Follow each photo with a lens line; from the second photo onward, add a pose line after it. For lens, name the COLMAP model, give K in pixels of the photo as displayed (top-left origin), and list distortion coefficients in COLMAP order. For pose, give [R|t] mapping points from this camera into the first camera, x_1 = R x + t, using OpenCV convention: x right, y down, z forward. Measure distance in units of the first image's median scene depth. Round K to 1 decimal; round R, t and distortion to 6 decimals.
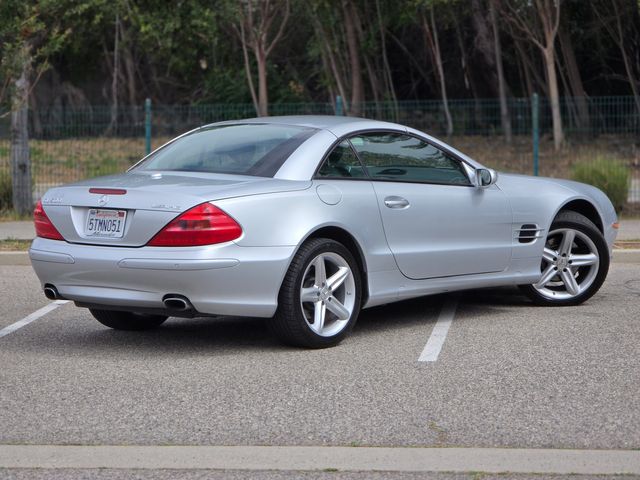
lens RADIAL K [[2144.4, 0, 320.0], [0, 2144.4, 241.2], [0, 0, 1]] dist [0.298513, -0.966201]
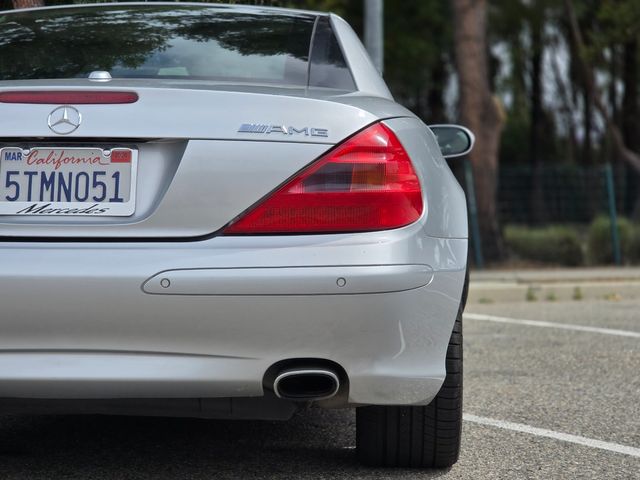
lens RADIAL K [[1696.0, 0, 319.5], [0, 1696.0, 239.6], [0, 0, 1]] dist [-0.190658, 0.662741]
pose [[0.779283, -0.004513, 0.626656, -0.244106], [0.037794, 0.998492, -0.039808, 0.014877], [-0.625532, 0.054706, 0.778278, 0.727443]]
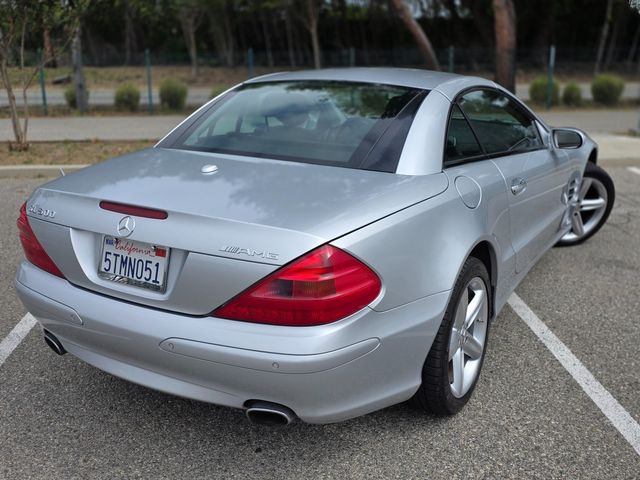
lens RADIAL K [[662.1, 0, 321.8], [0, 662.1, 233.1], [0, 0, 1]] dist [0.049548, -0.014407]
pose [[0.984072, -0.042868, 0.172526, -0.078113], [0.007639, 0.979791, 0.199880, -0.051111], [-0.177608, -0.195379, 0.964512, 0.799717]]
